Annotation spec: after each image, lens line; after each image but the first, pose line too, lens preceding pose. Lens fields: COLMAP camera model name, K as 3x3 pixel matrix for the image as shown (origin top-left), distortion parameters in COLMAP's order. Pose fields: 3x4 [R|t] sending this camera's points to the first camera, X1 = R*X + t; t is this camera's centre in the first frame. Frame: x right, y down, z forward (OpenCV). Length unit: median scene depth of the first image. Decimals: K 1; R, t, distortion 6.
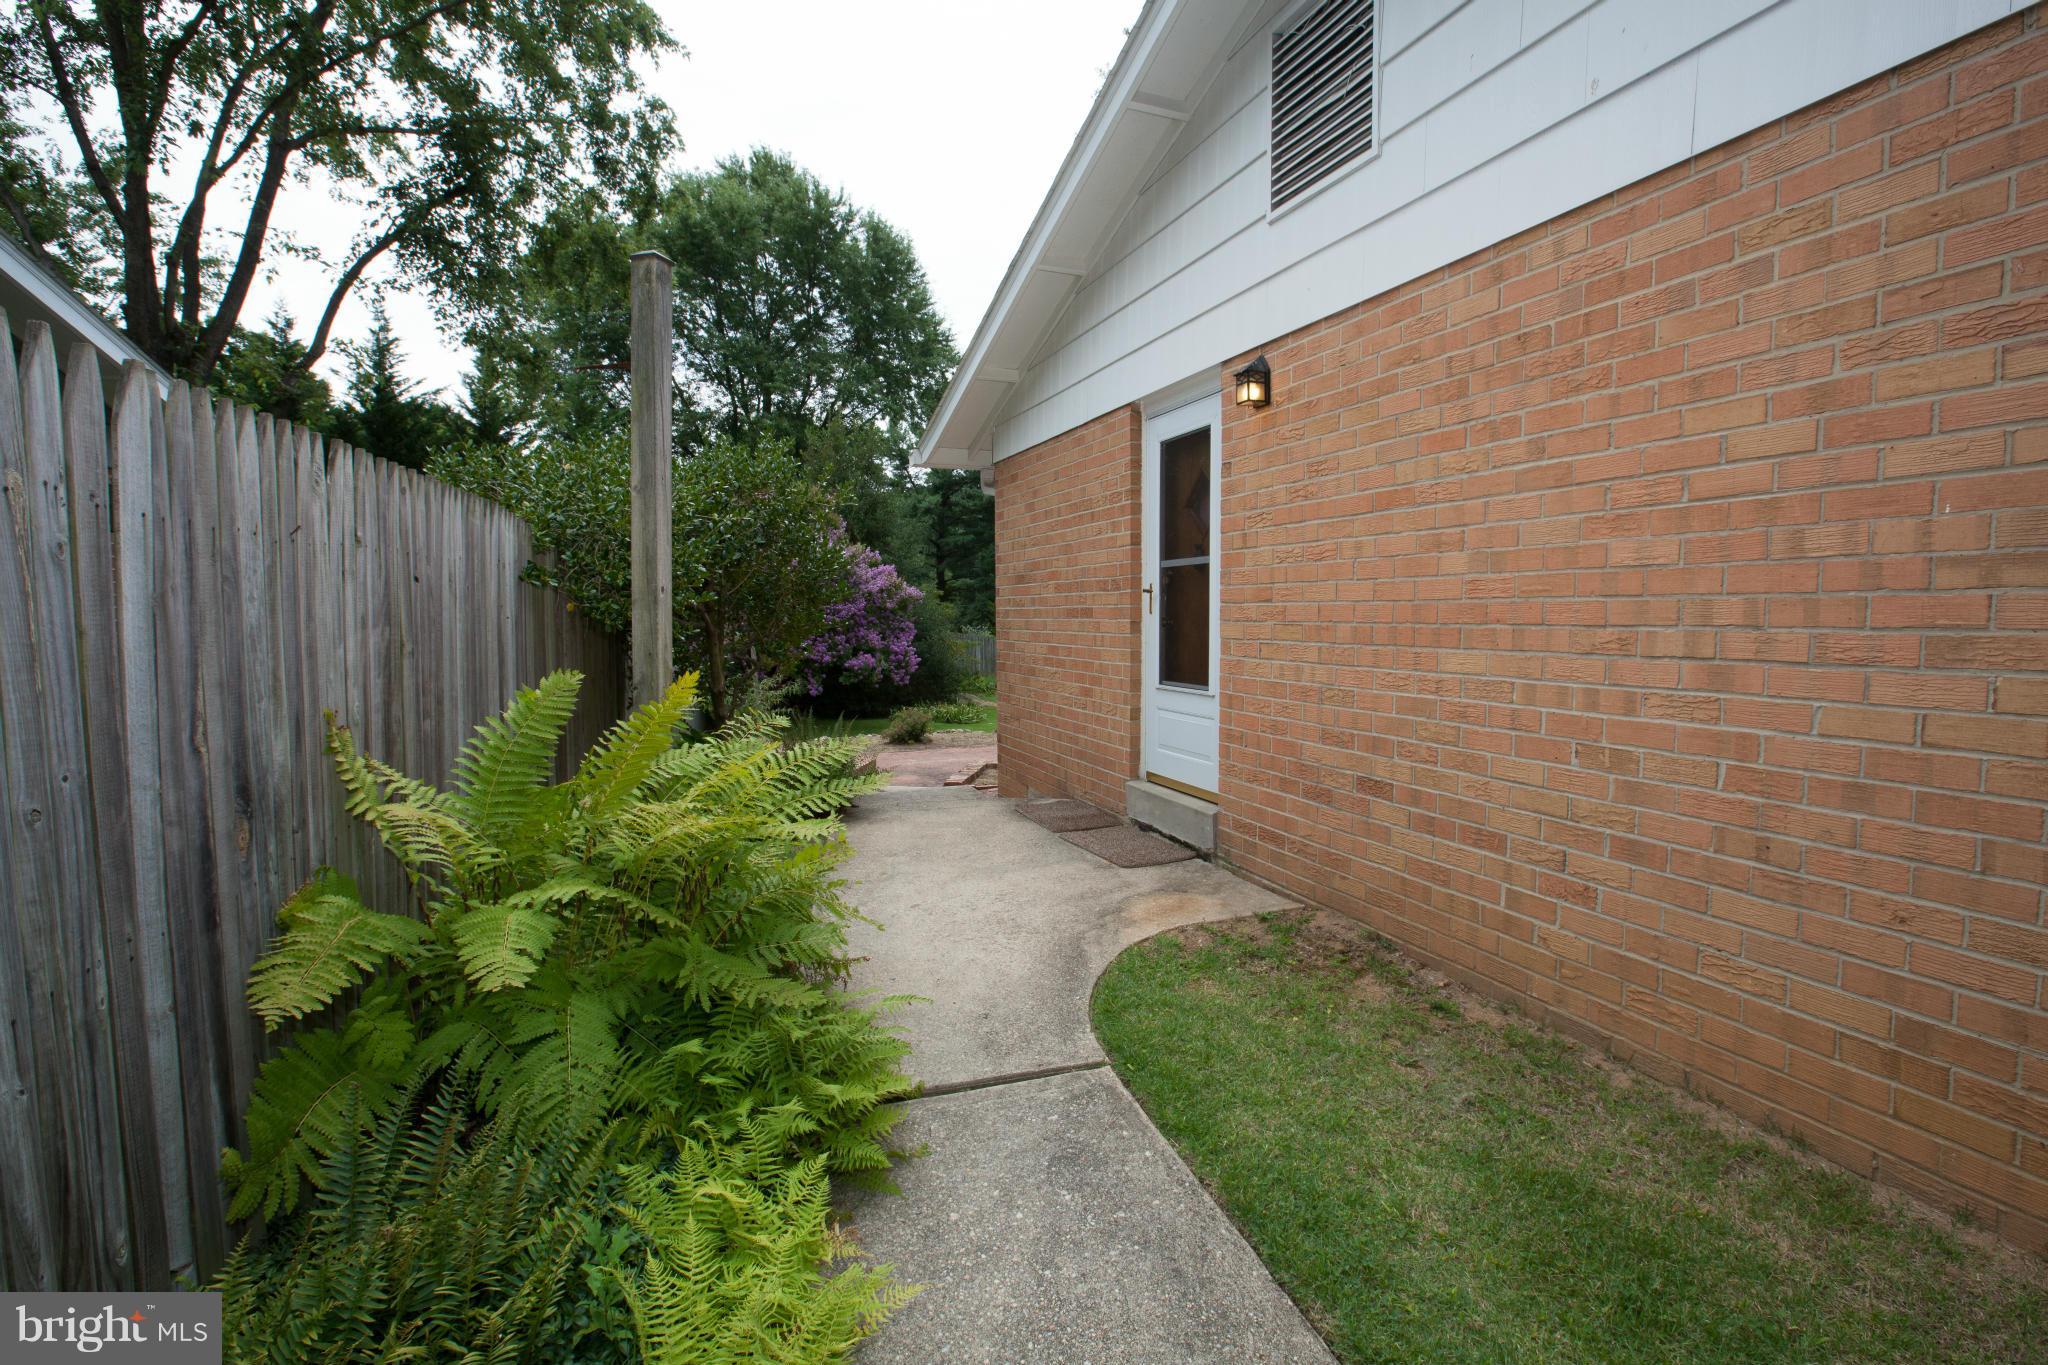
lens RADIAL K [[931.2, 0, 1037.4], [0, 931.2, 676.4], [0, 0, 1]] dist [-0.021053, 0.000708]
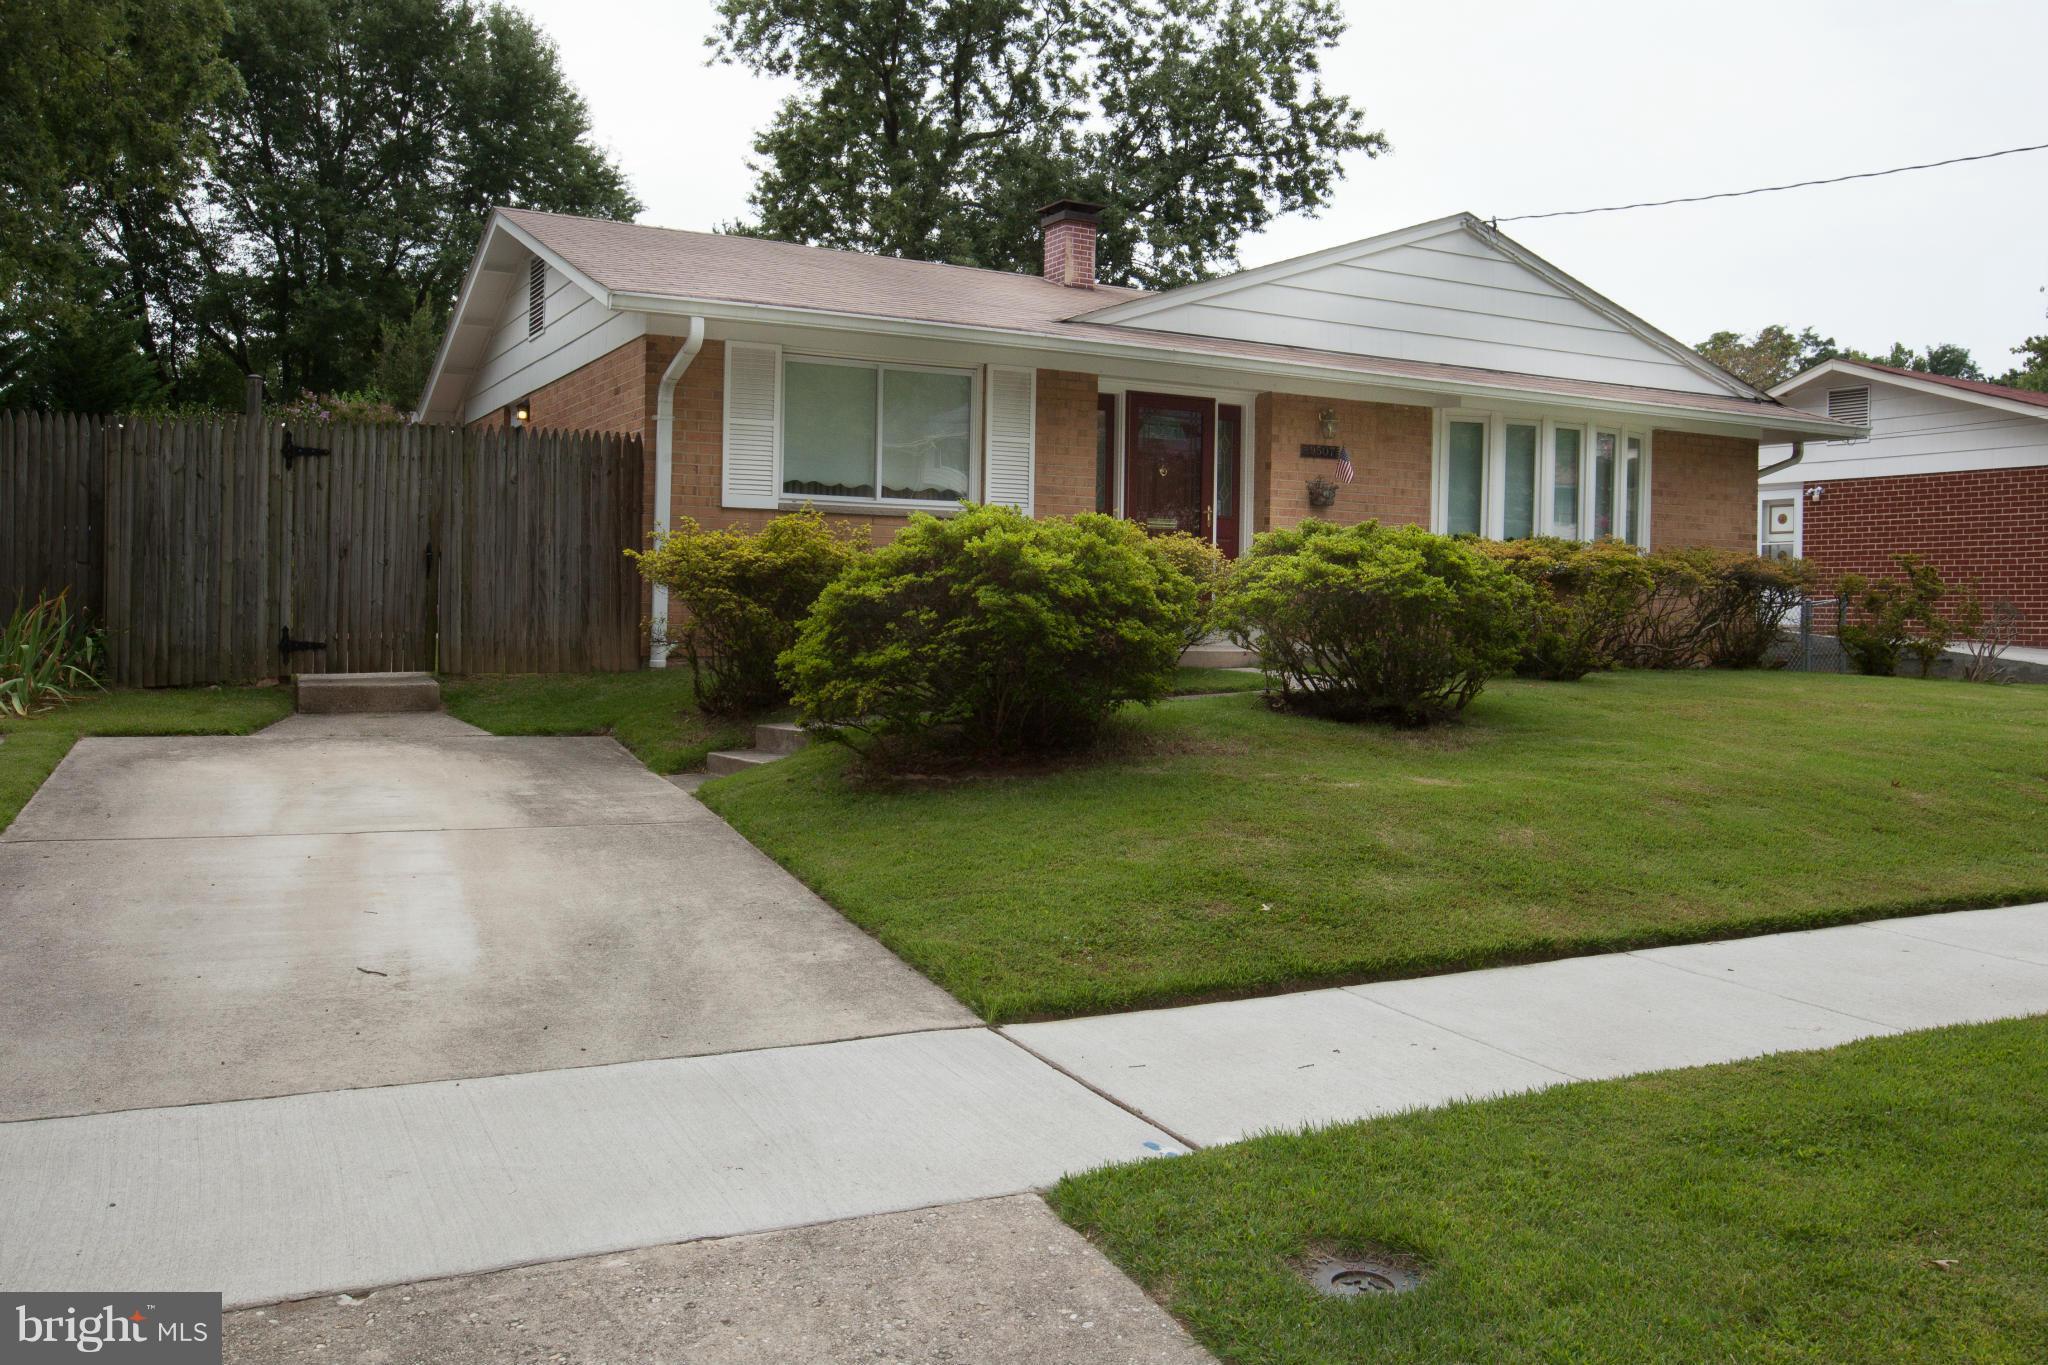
lens RADIAL K [[1579.5, 0, 1024.5], [0, 1579.5, 603.1], [0, 0, 1]] dist [-0.010950, -0.001658]
pose [[0.991152, 0.017089, 0.131624, 0.064594], [-0.008395, 0.997763, -0.066326, 0.026702], [-0.132463, 0.064635, 0.989078, -0.198596]]
